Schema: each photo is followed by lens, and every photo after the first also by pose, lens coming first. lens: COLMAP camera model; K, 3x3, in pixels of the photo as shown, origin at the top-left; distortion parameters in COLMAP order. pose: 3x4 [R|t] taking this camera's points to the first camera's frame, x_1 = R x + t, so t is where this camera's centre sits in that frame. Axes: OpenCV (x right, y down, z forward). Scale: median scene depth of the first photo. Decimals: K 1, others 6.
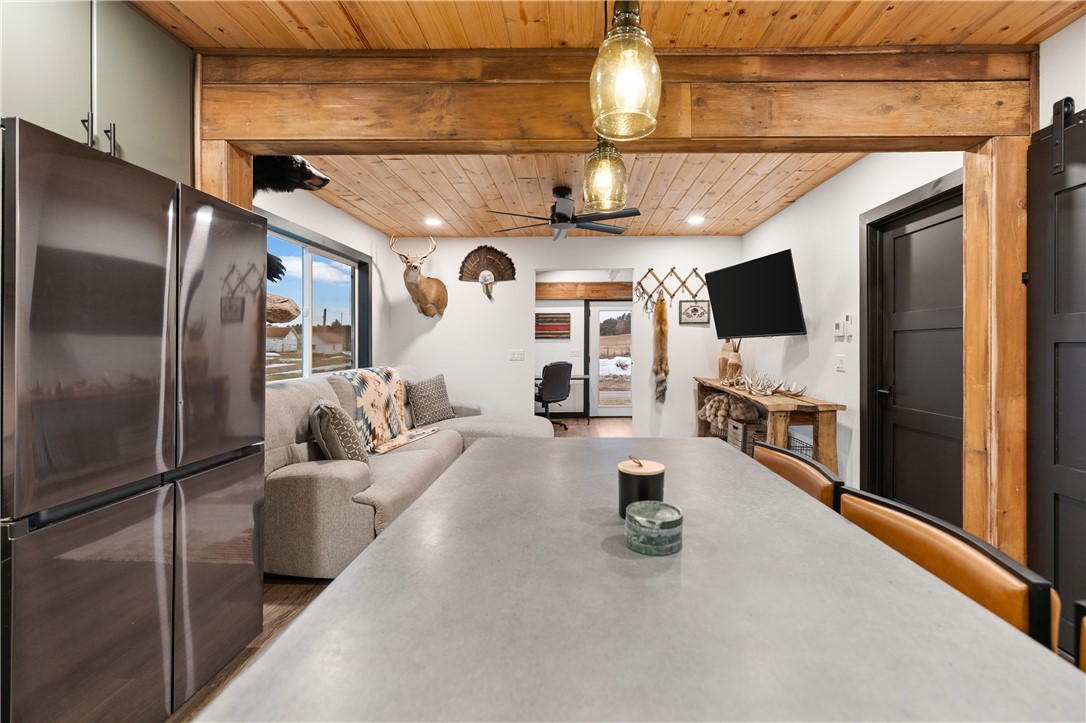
lens RADIAL K [[474.8, 0, 578.3], [0, 474.8, 344.0], [0, 0, 1]] dist [0.000815, -0.000163]
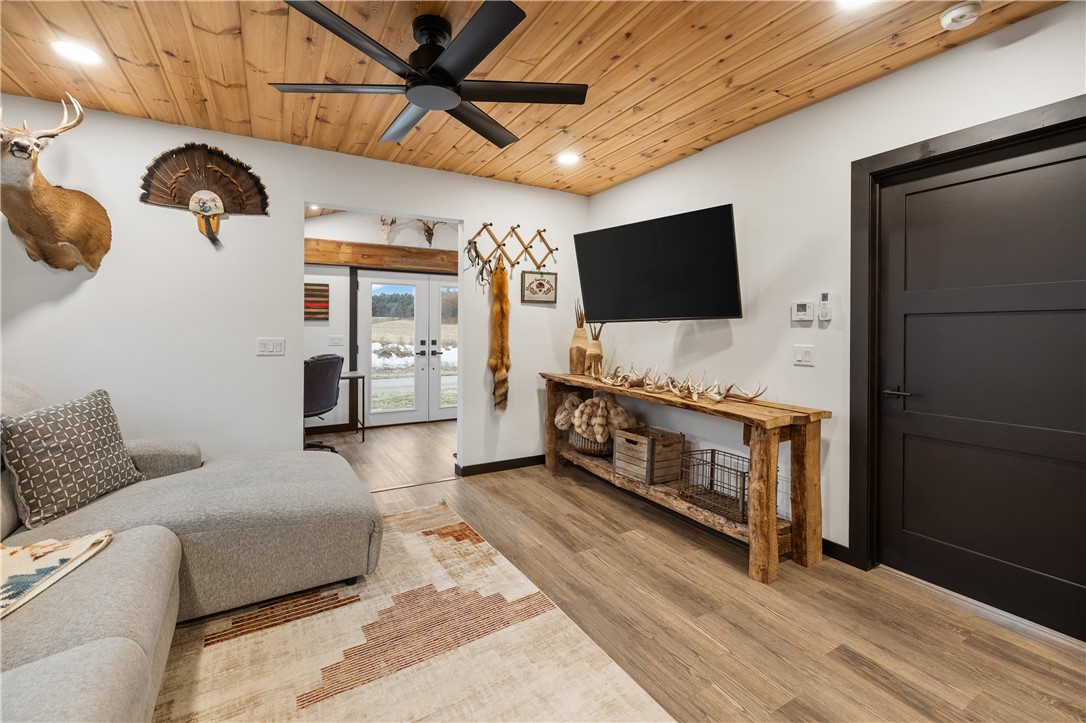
lens RADIAL K [[466.5, 0, 537.3], [0, 466.5, 332.9], [0, 0, 1]] dist [0.002377, 0.000052]
pose [[0.869097, 0.002428, 0.494637, -0.145556], [-0.006249, 0.999962, 0.006071, 0.001227], [-0.494603, -0.008367, 0.869079, 0.395765]]
